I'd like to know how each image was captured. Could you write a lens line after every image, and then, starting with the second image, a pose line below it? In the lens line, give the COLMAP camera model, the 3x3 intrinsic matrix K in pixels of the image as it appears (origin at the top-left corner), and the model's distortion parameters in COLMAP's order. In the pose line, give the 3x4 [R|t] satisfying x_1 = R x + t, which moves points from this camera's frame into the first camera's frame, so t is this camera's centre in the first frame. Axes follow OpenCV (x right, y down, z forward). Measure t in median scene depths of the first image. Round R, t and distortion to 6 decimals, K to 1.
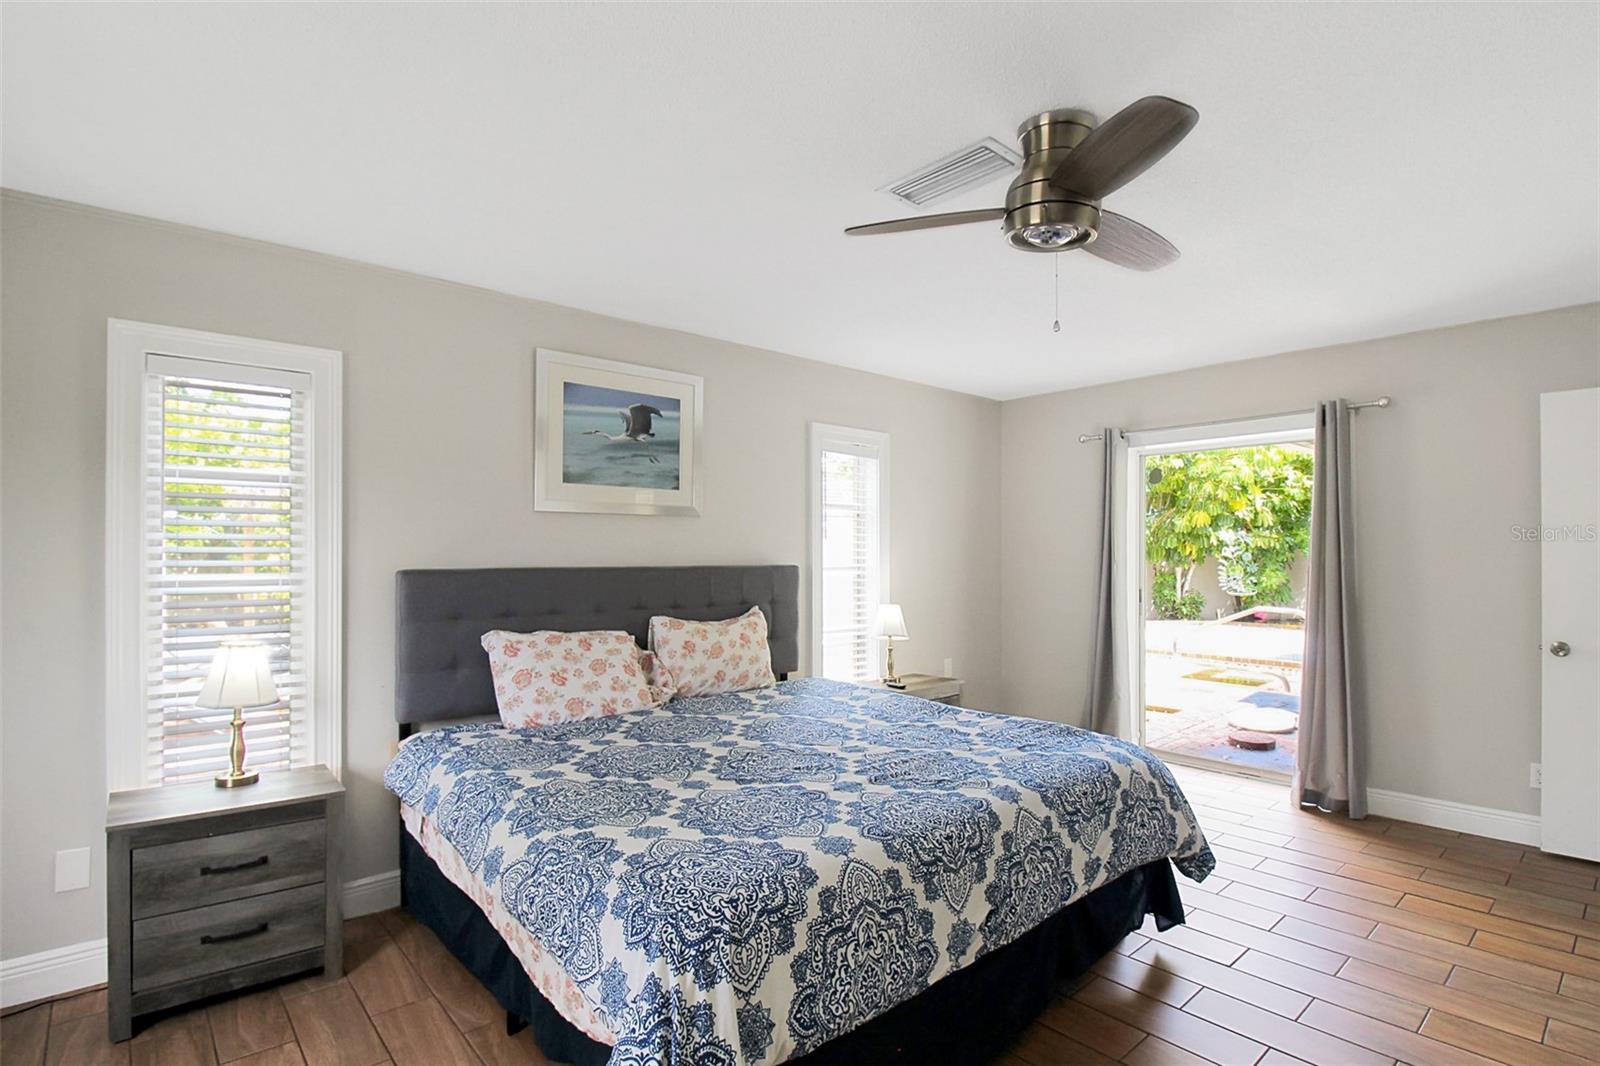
lens RADIAL K [[786.7, 0, 800.3], [0, 786.7, 549.3], [0, 0, 1]] dist [-0.018388, -0.000590]
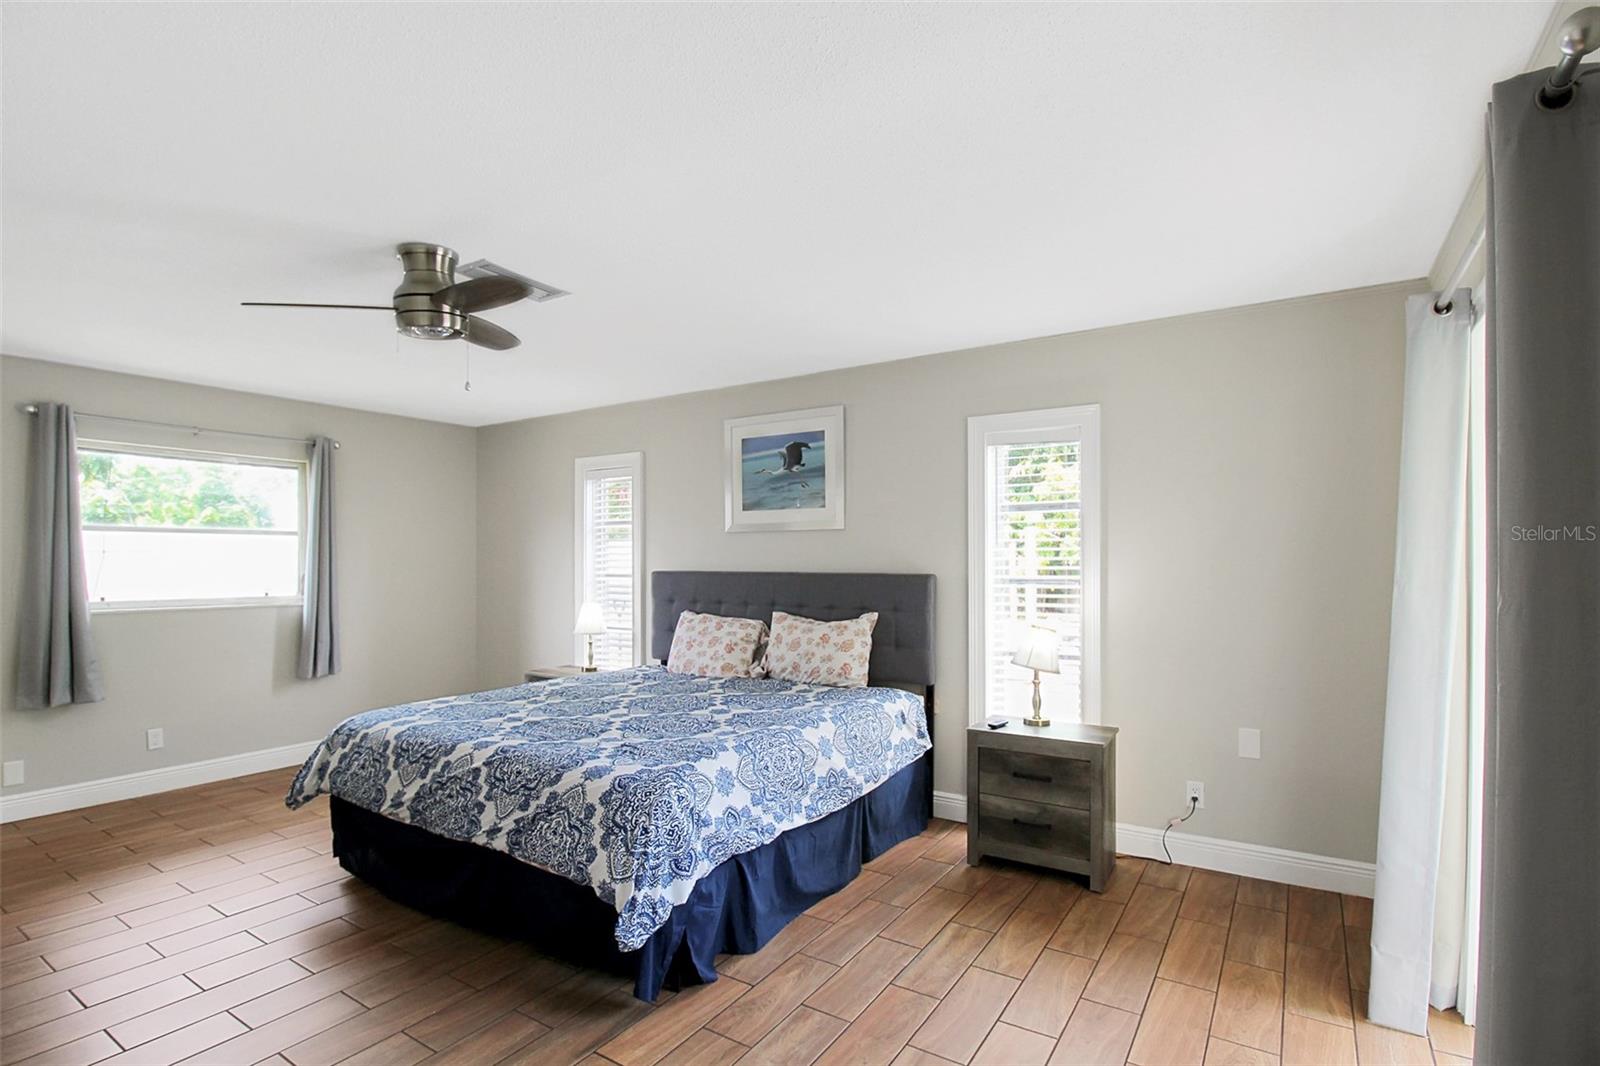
lens RADIAL K [[760.8, 0, 795.7], [0, 760.8, 552.9], [0, 0, 1]] dist [-0.008554, -0.000255]
pose [[0.270019, -0.004267, -0.962846, 1.097337], [0.005549, 0.999980, -0.002875, -0.005687], [0.962839, -0.004567, 0.270037, 0.770338]]
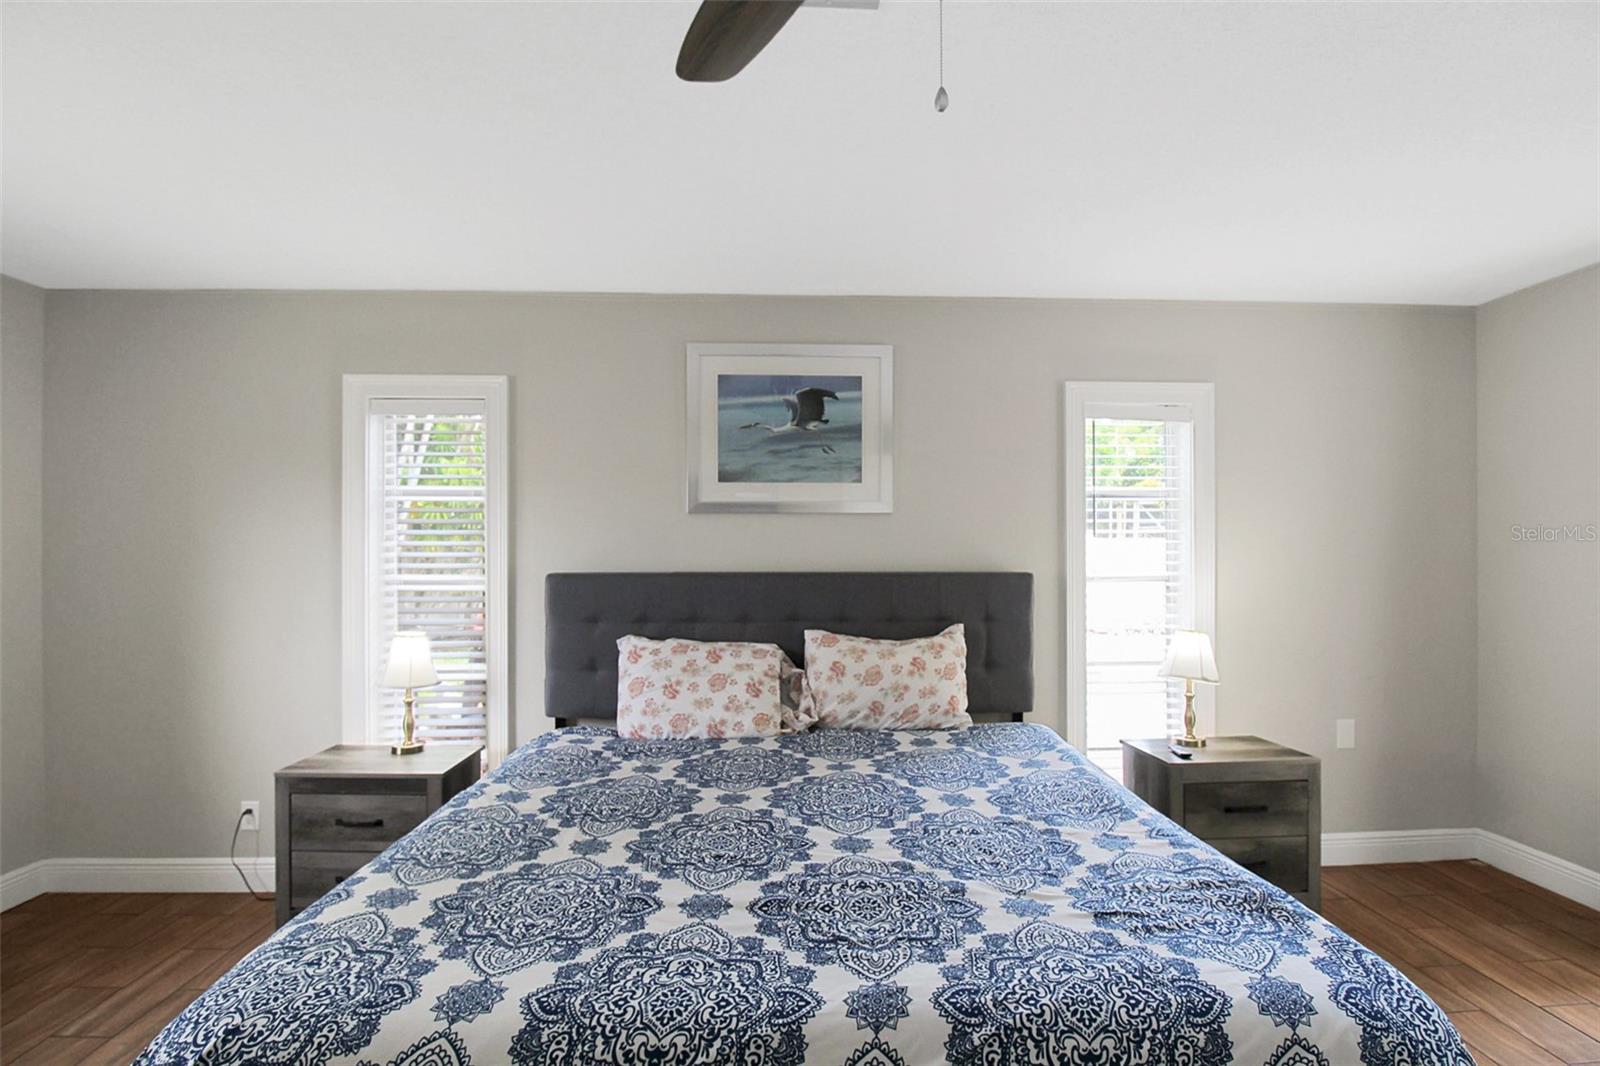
lens RADIAL K [[760.8, 0, 795.7], [0, 760.8, 552.9], [0, 0, 1]] dist [-0.008554, -0.000255]
pose [[0.778798, -0.001678, -0.627273, 0.364064], [0.003767, 0.999991, 0.002002, -0.001625], [0.627264, -0.003922, 0.778797, 0.369783]]
